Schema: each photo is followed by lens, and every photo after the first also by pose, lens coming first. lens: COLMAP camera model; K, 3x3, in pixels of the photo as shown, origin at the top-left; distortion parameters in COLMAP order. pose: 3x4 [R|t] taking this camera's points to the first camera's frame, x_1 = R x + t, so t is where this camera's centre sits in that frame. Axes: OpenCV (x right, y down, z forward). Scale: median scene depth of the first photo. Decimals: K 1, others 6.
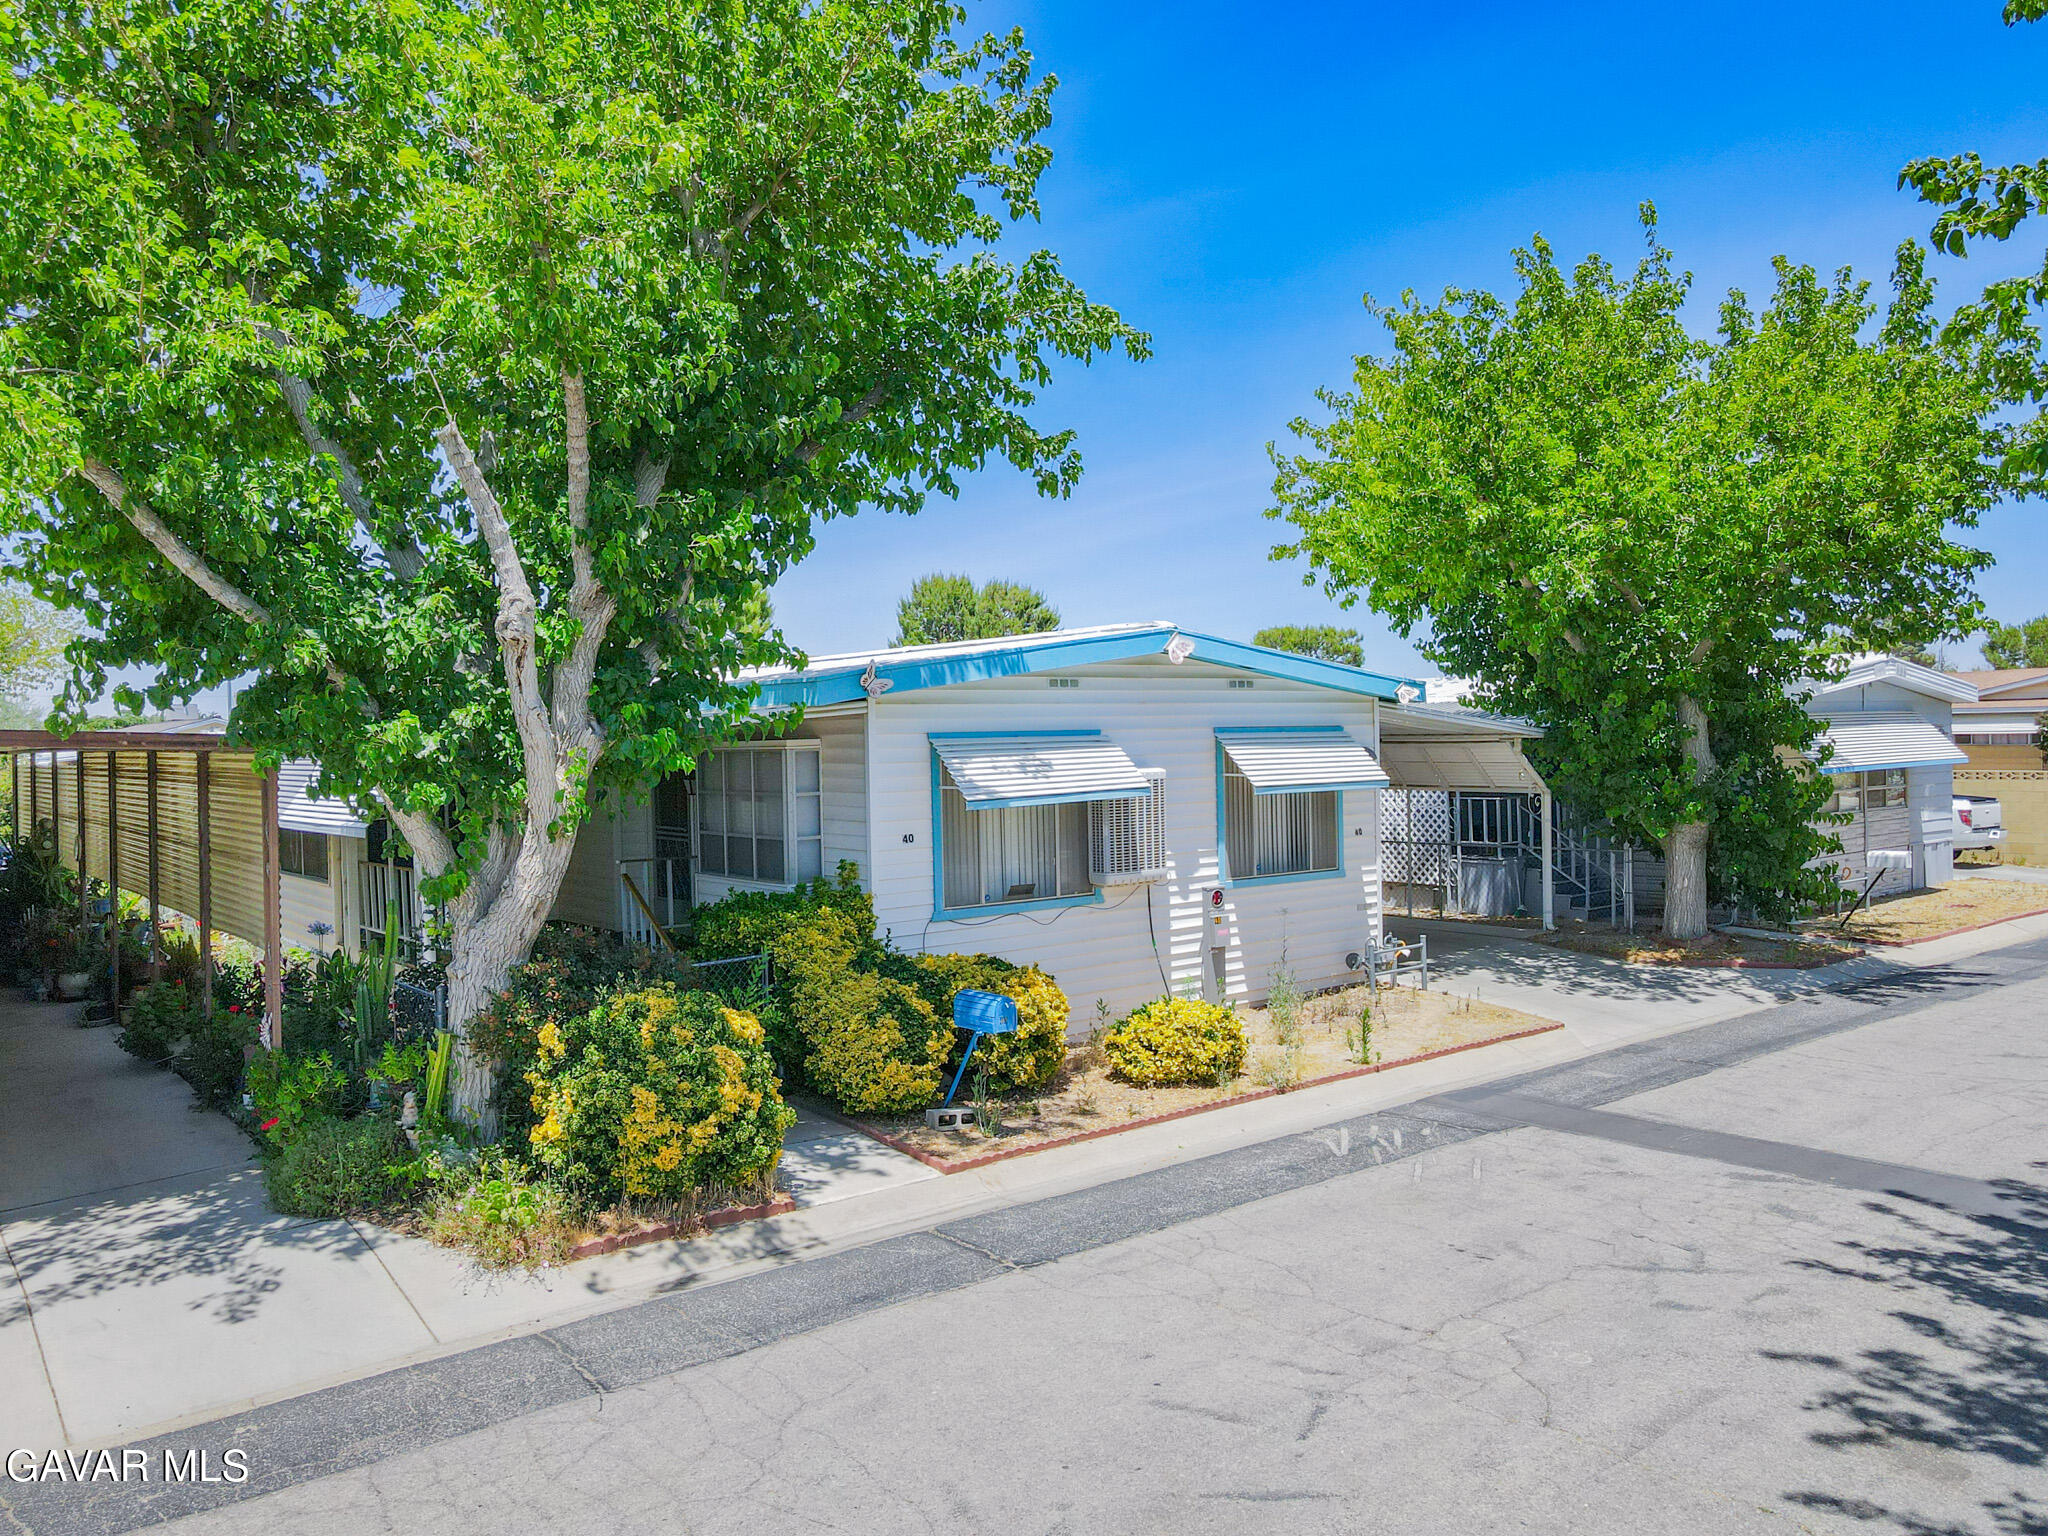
lens RADIAL K [[1515.0, 0, 1024.0], [0, 1515.0, 768.0], [0, 0, 1]] dist [0.014091, 0.007311]
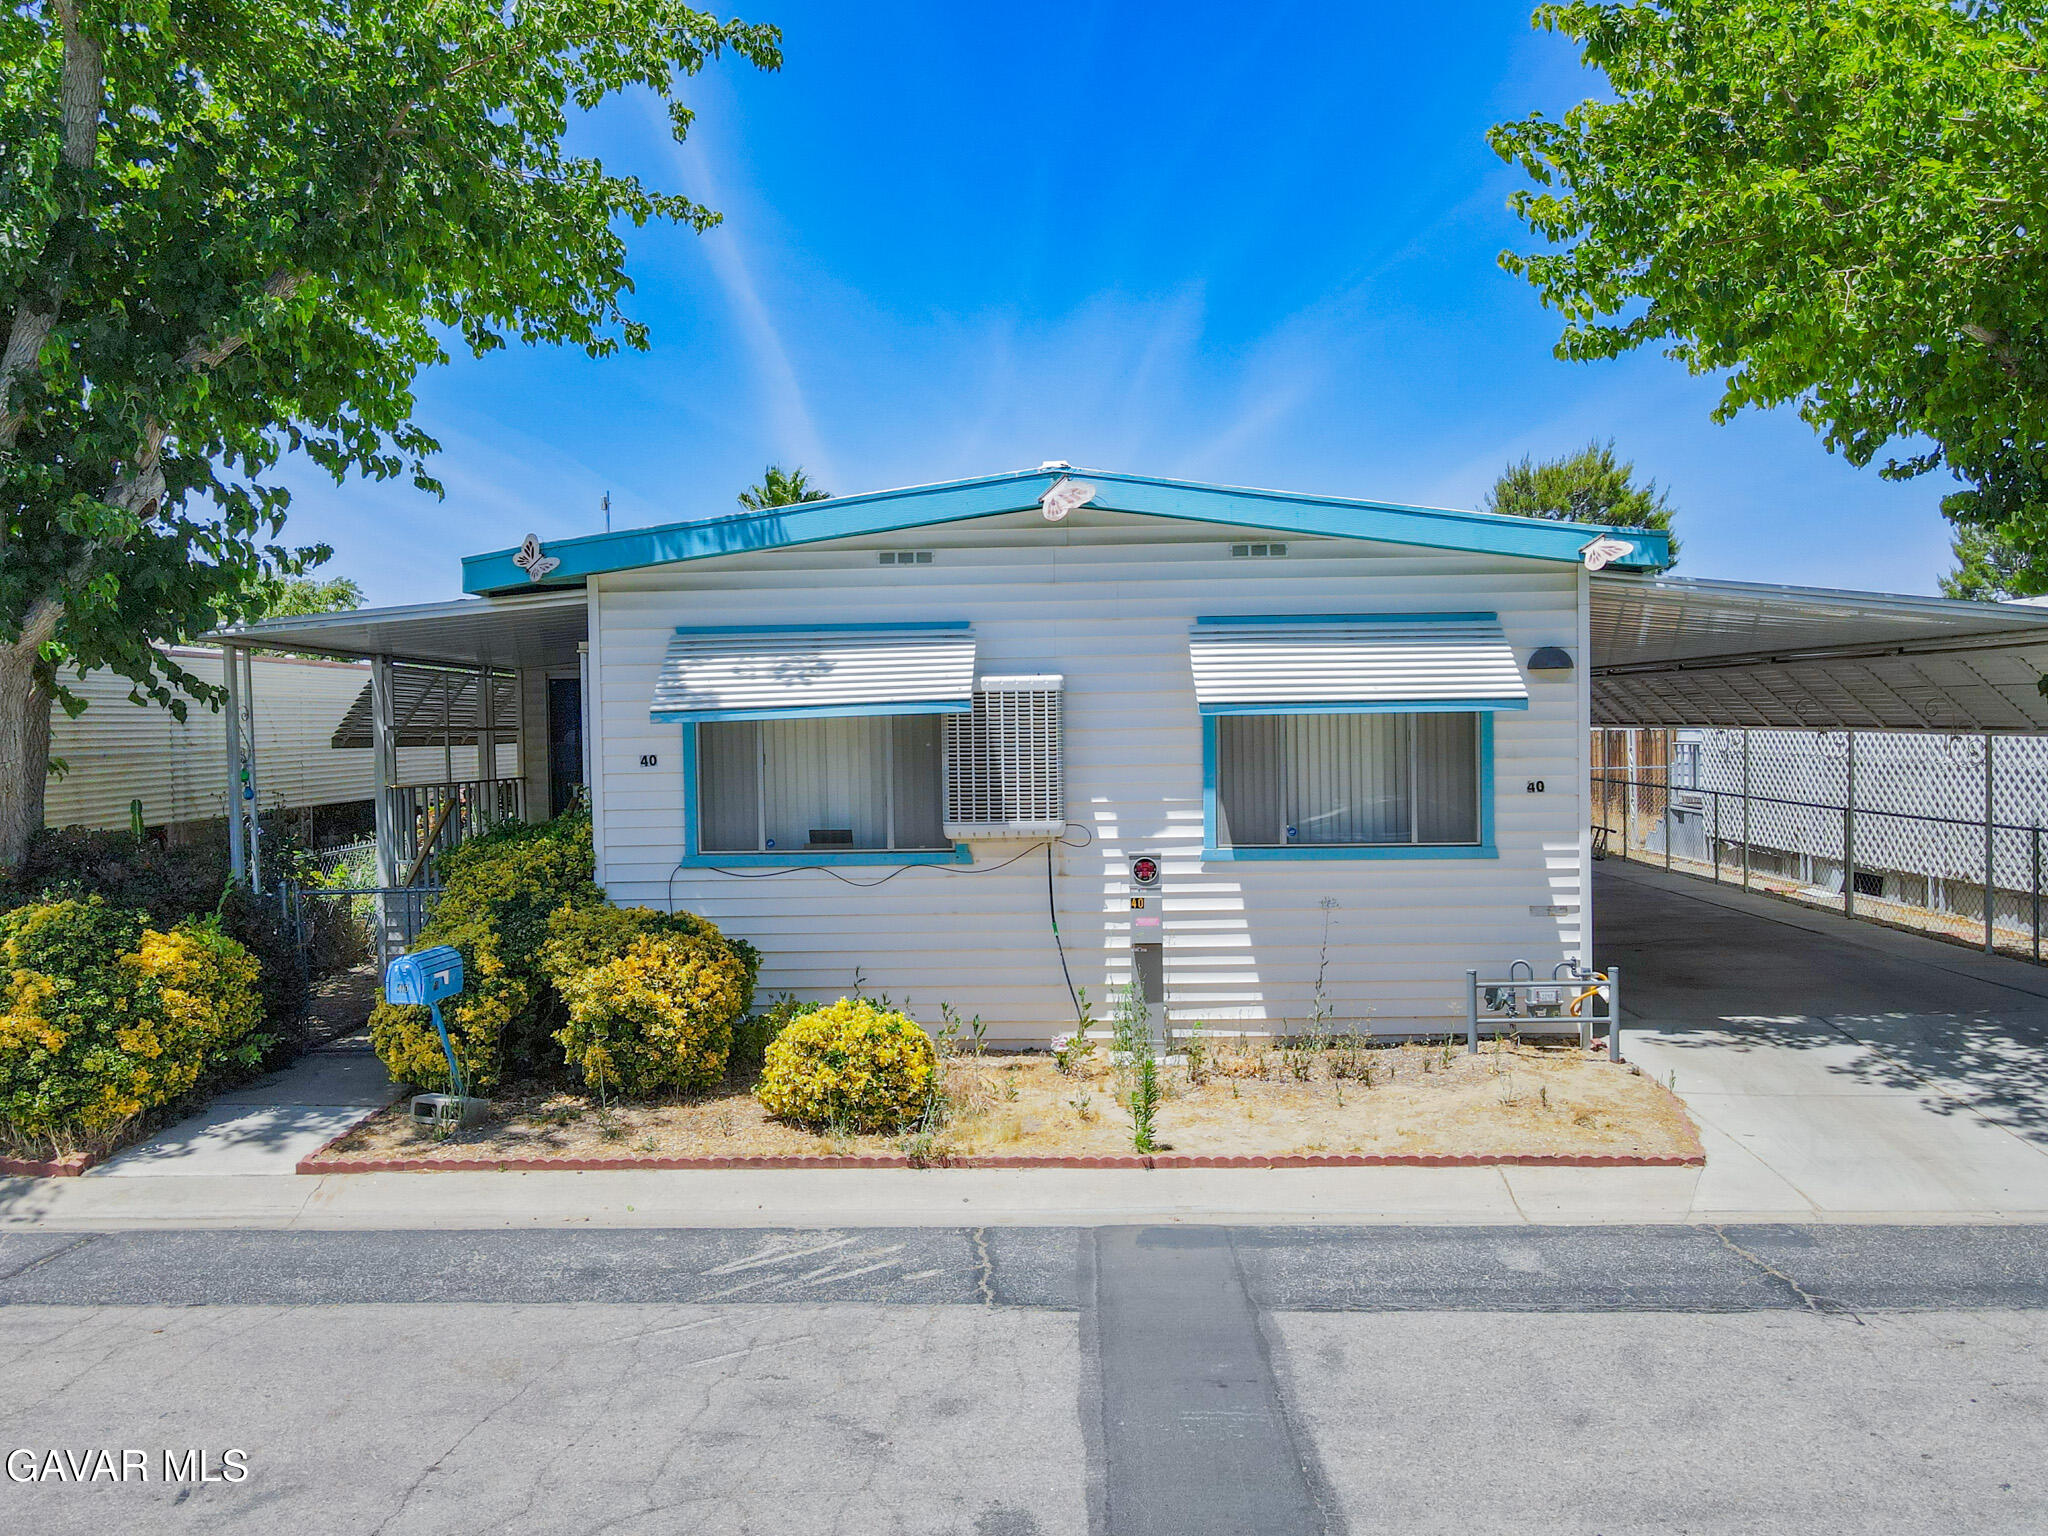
lens RADIAL K [[1515.0, 0, 1024.0], [0, 1515.0, 768.0], [0, 0, 1]] dist [0.014091, 0.007311]
pose [[0.759735, 0.025763, -0.649723, 0.594942], [-0.012128, 0.999602, 0.025454, 0.028087], [0.650120, -0.011458, 0.759745, 0.525168]]
